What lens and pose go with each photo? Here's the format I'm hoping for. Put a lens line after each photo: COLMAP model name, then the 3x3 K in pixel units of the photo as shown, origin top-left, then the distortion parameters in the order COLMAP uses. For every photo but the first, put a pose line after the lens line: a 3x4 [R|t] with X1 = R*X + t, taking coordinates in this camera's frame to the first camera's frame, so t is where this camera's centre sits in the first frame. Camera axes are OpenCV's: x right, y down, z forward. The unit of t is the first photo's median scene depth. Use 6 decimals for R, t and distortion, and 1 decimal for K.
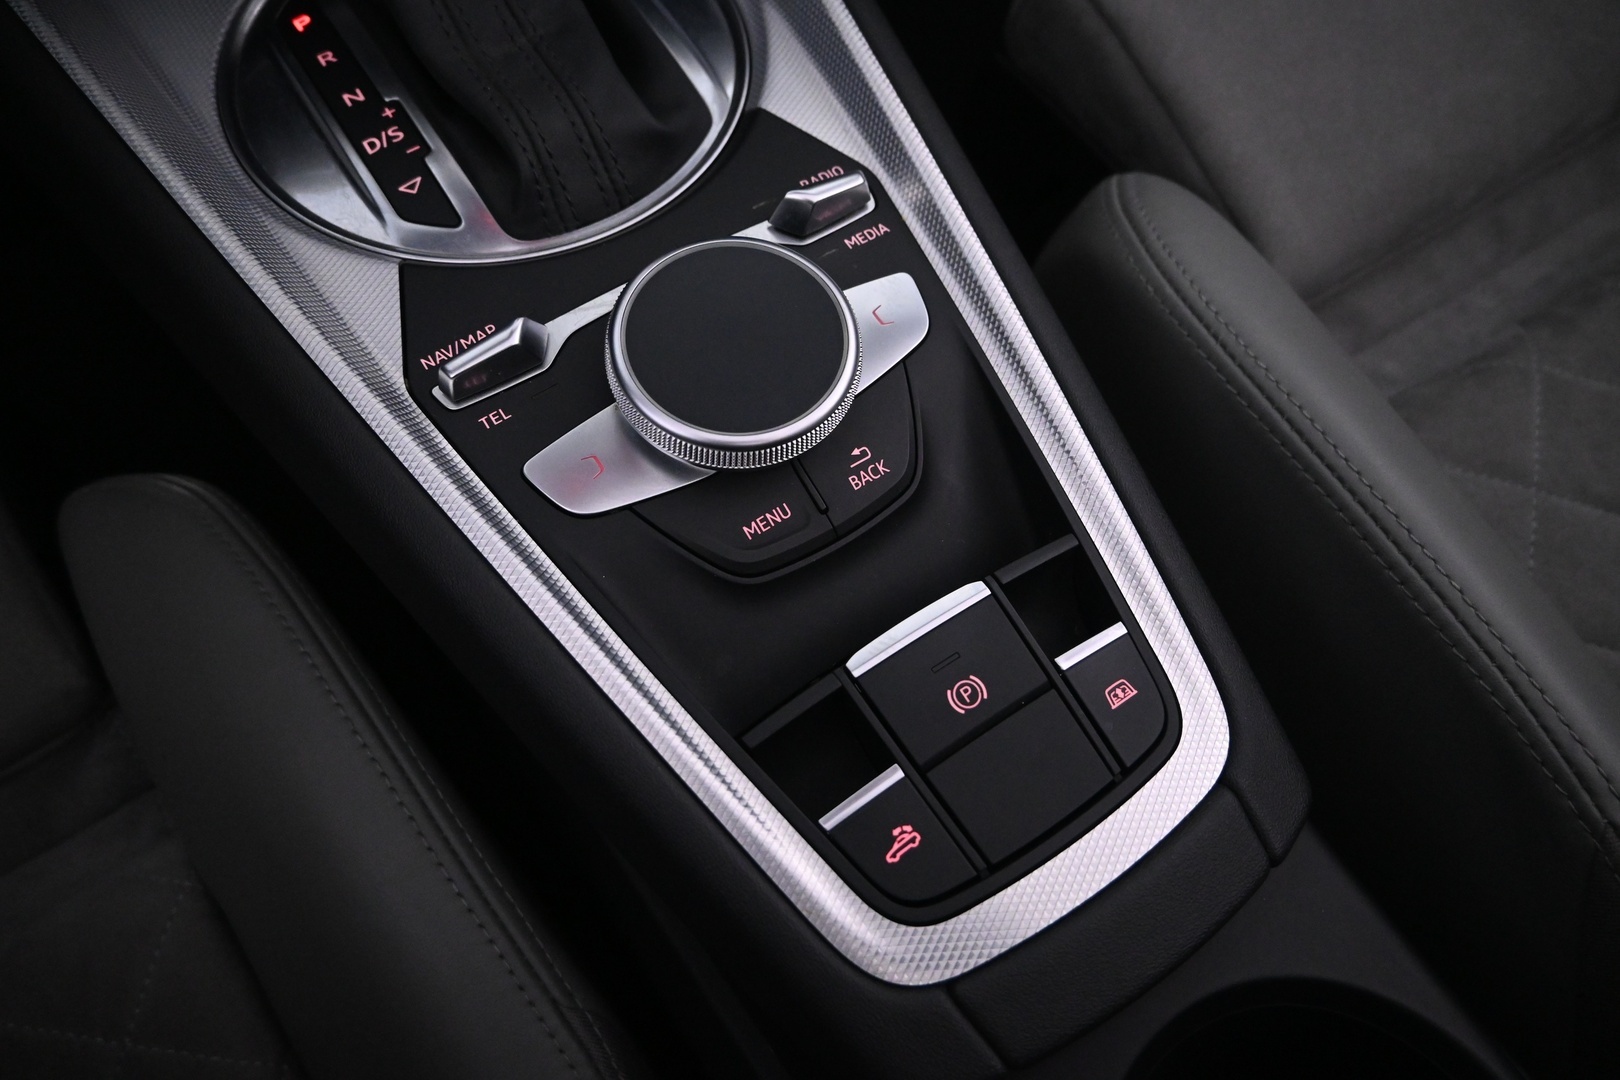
lens RADIAL K [[1088.0, 0, 811.0], [0, 1088.0, 539.8], [0, 0, 1]] dist [0.001719, -0.000978]
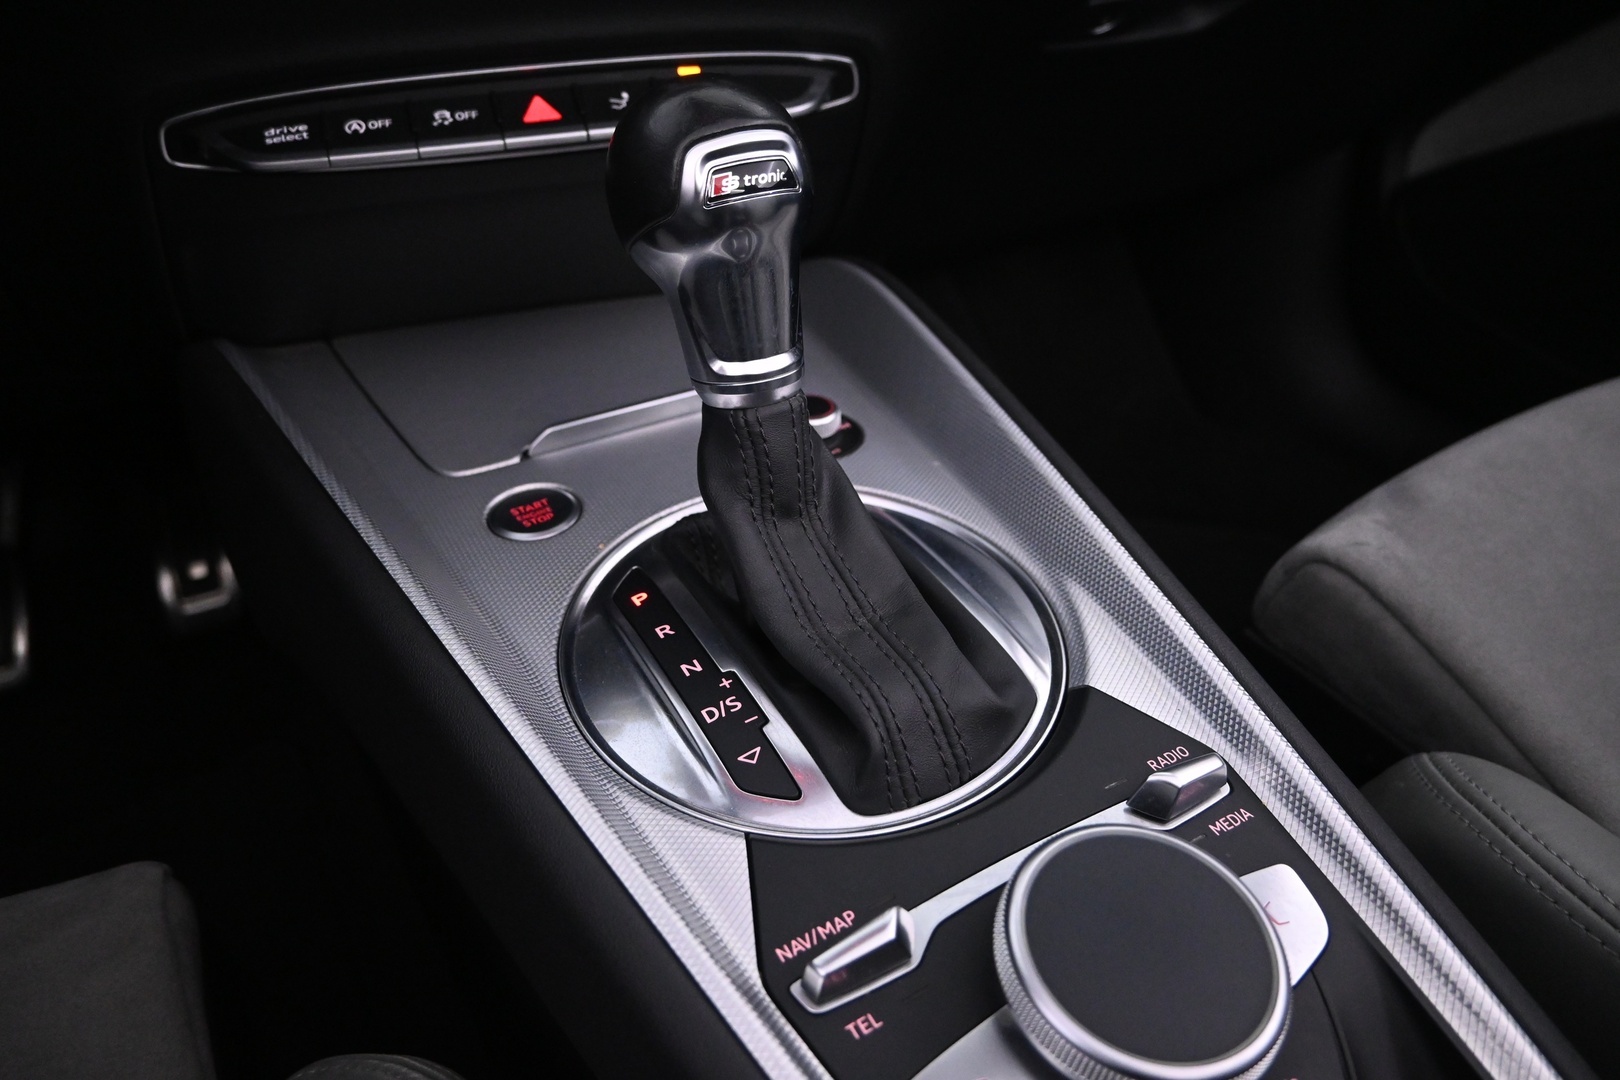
lens RADIAL K [[1088.0, 0, 792.7], [0, 1088.0, 545.8], [0, 0, 1]] dist [0.001719, -0.000978]
pose [[0.997712, 0.015349, -0.065847, -0.268608], [-0.043243, 0.893516, -0.446944, -0.057358], [0.051976, 0.448769, 0.892135, 0.040772]]
